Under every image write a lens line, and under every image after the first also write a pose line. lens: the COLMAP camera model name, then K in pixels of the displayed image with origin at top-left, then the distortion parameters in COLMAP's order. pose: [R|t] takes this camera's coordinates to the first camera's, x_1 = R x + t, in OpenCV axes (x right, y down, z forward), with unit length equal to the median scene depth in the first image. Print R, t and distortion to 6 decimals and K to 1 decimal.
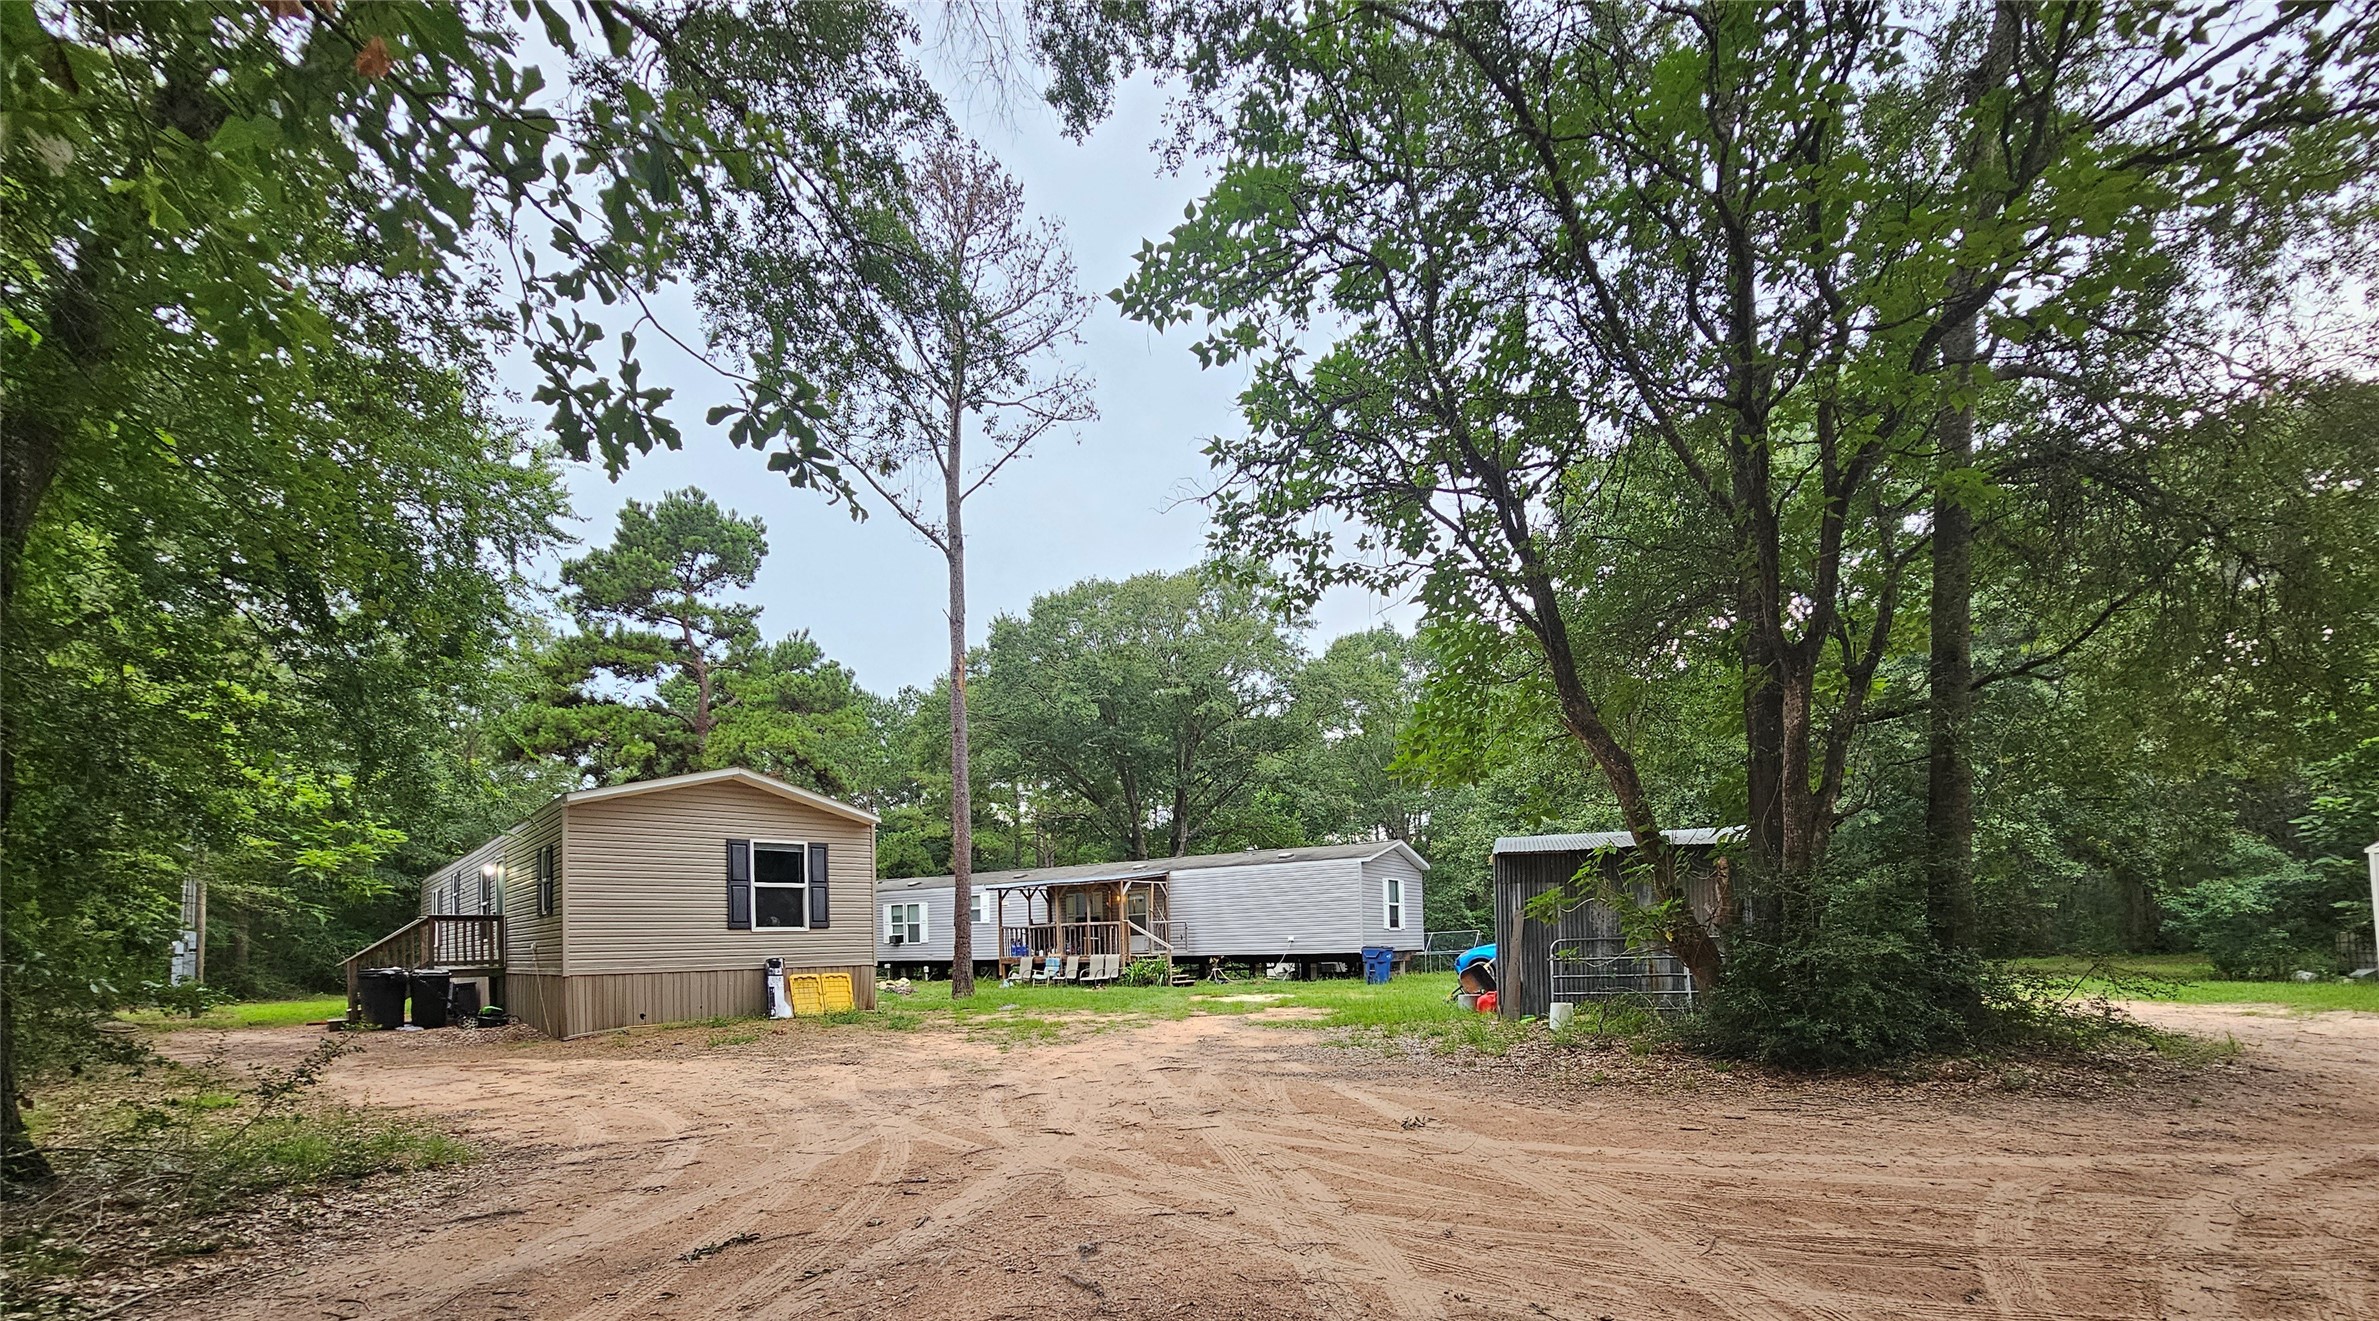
lens RADIAL K [[991.1, 0, 1231.0], [0, 991.1, 919.3], [0, 0, 1]] dist [0.000429, 0.000004]
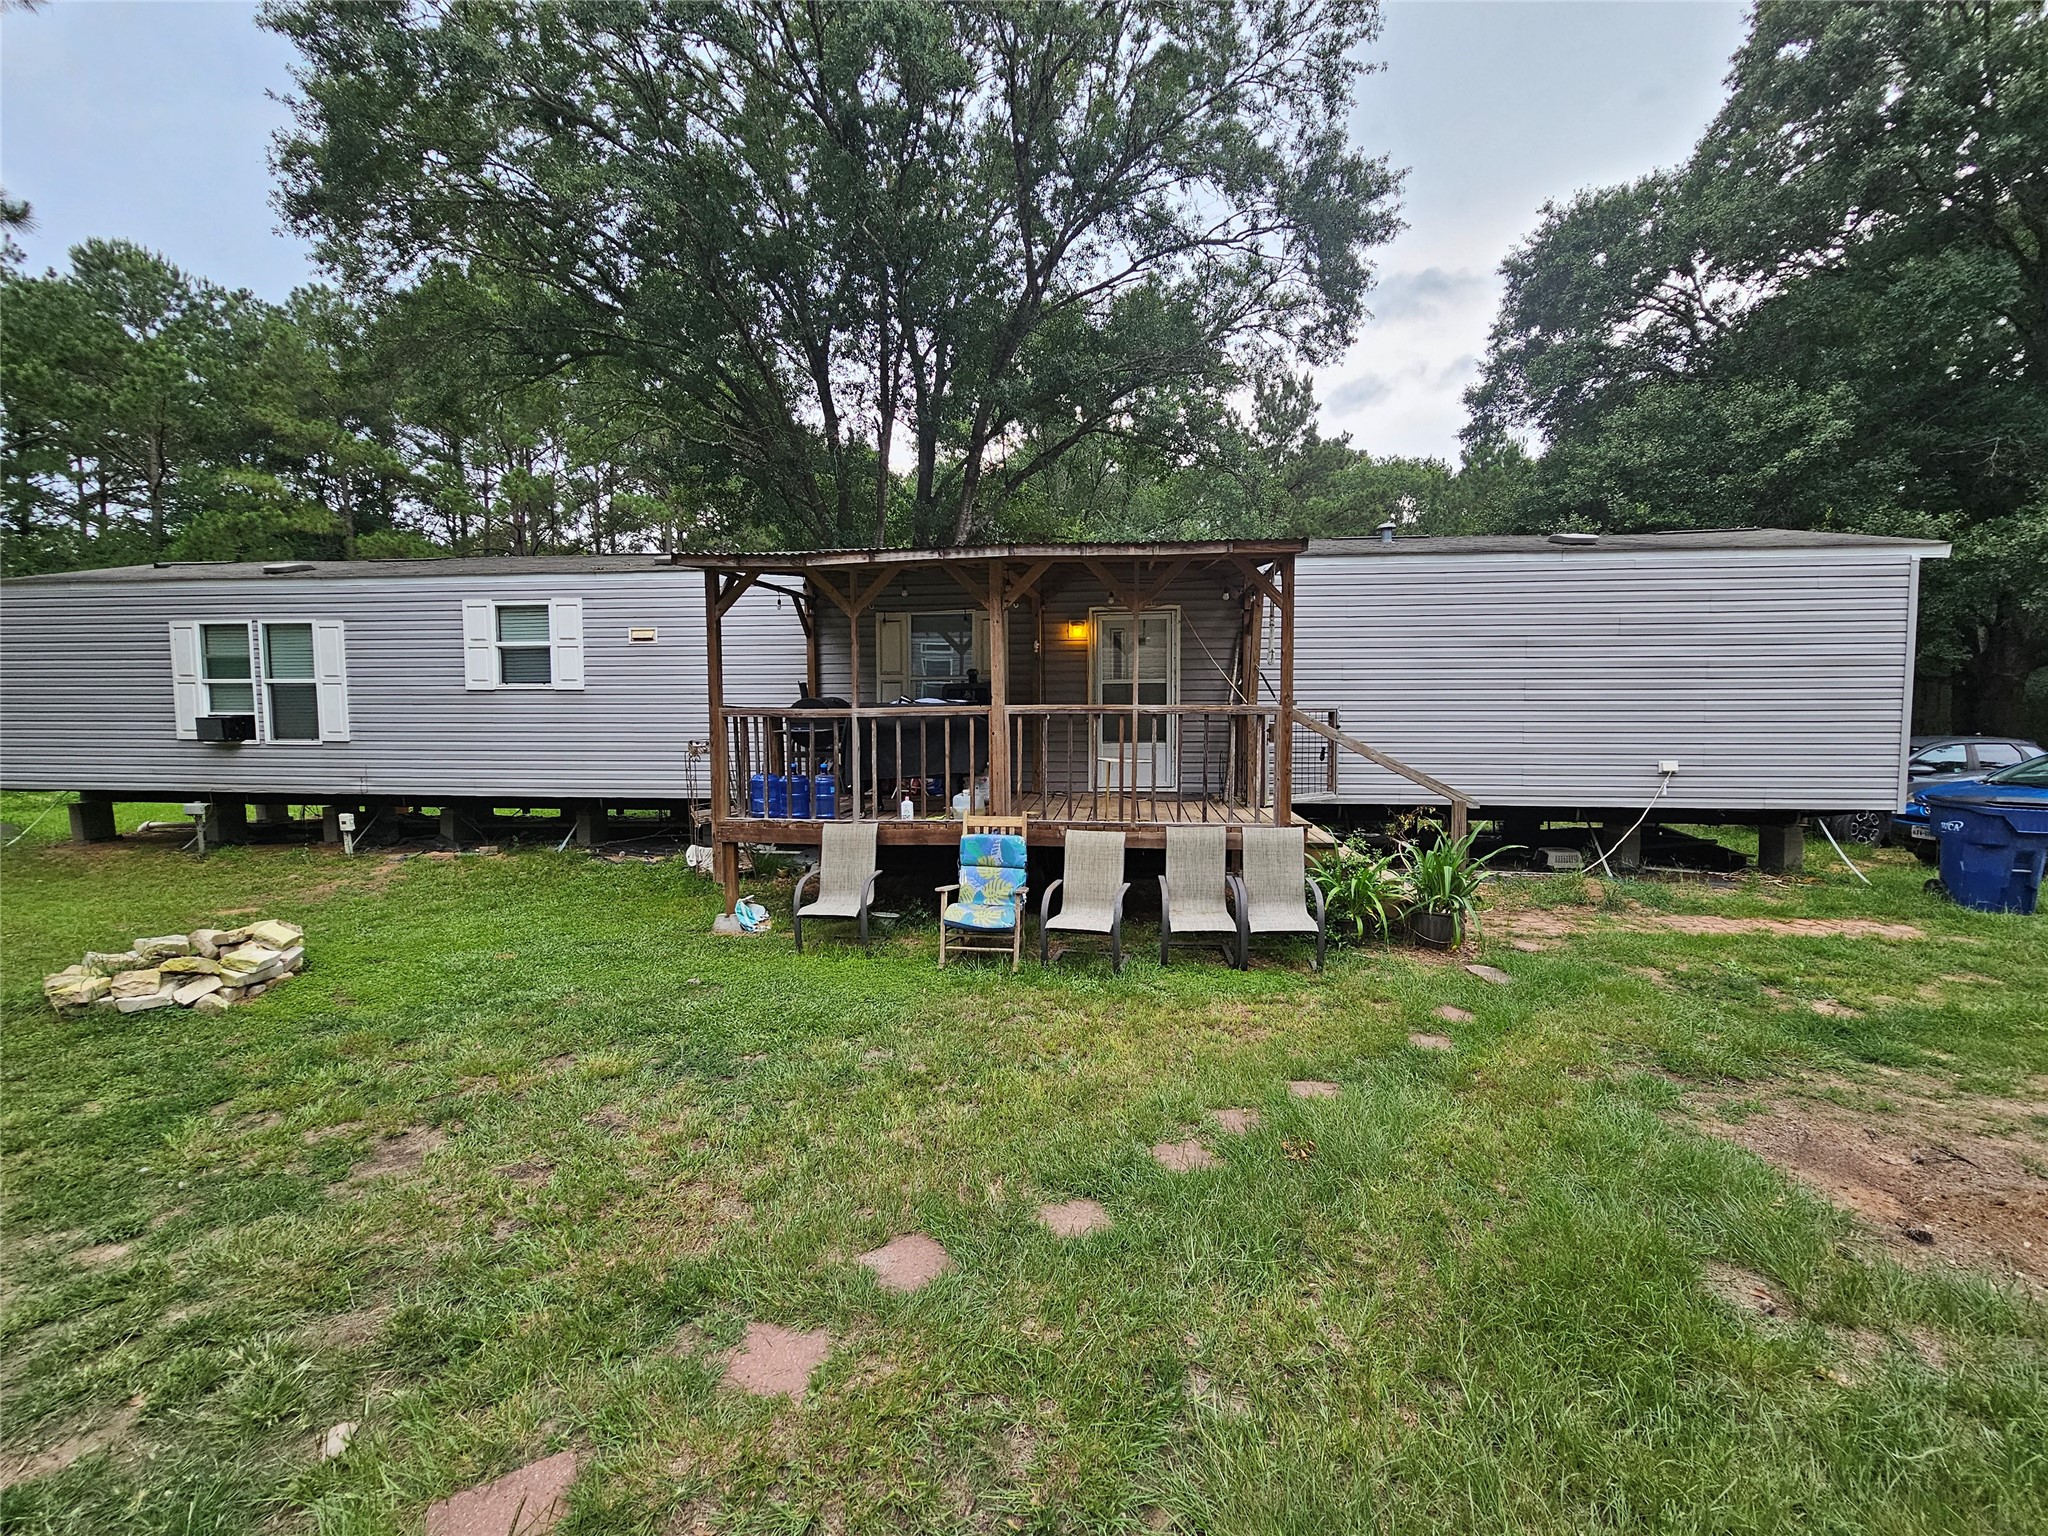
lens RADIAL K [[838.5, 0, 1024.0], [0, 838.5, 768.0], [0, 0, 1]] dist [-0.000806, -0.000050]
pose [[0.911205, -0.006102, 0.411908, -0.267222], [-0.030760, 0.996091, 0.082802, 0.002674], [-0.410803, -0.088120, 0.907455, 0.807818]]
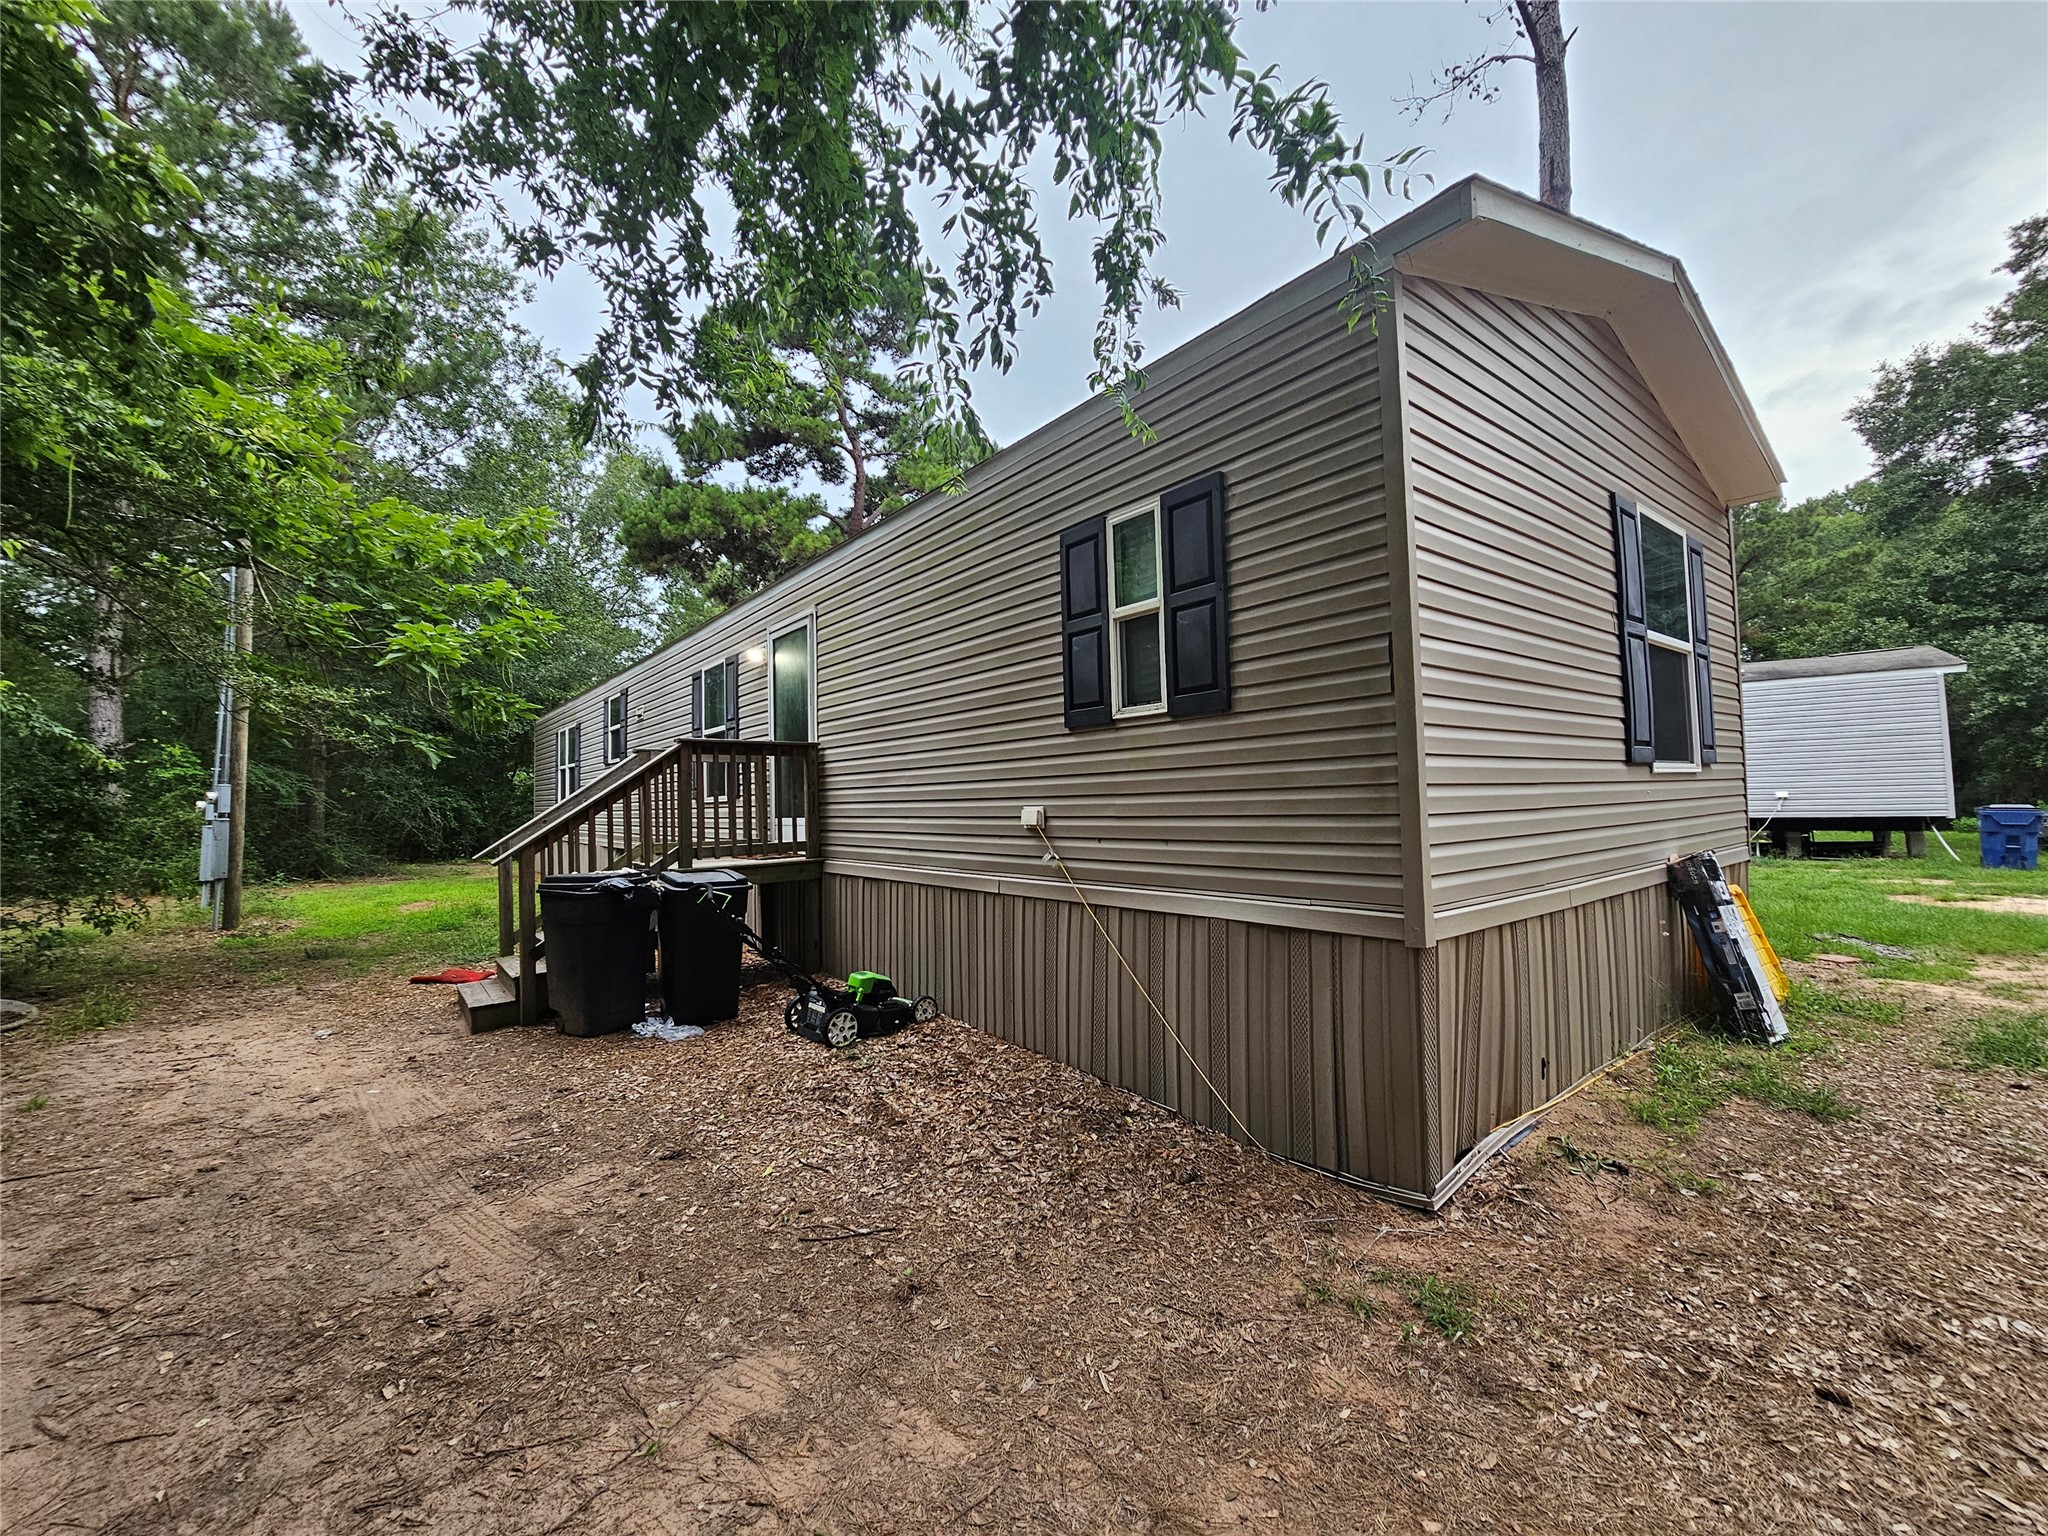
lens RADIAL K [[838.5, 0, 1024.0], [0, 838.5, 768.0], [0, 0, 1]] dist [-0.000806, -0.000050]
pose [[0.995188, -0.004262, -0.097896, -0.375750], [0.003038, 0.999915, -0.012648, 0.007400], [0.097942, 0.012290, 0.995116, 0.393054]]
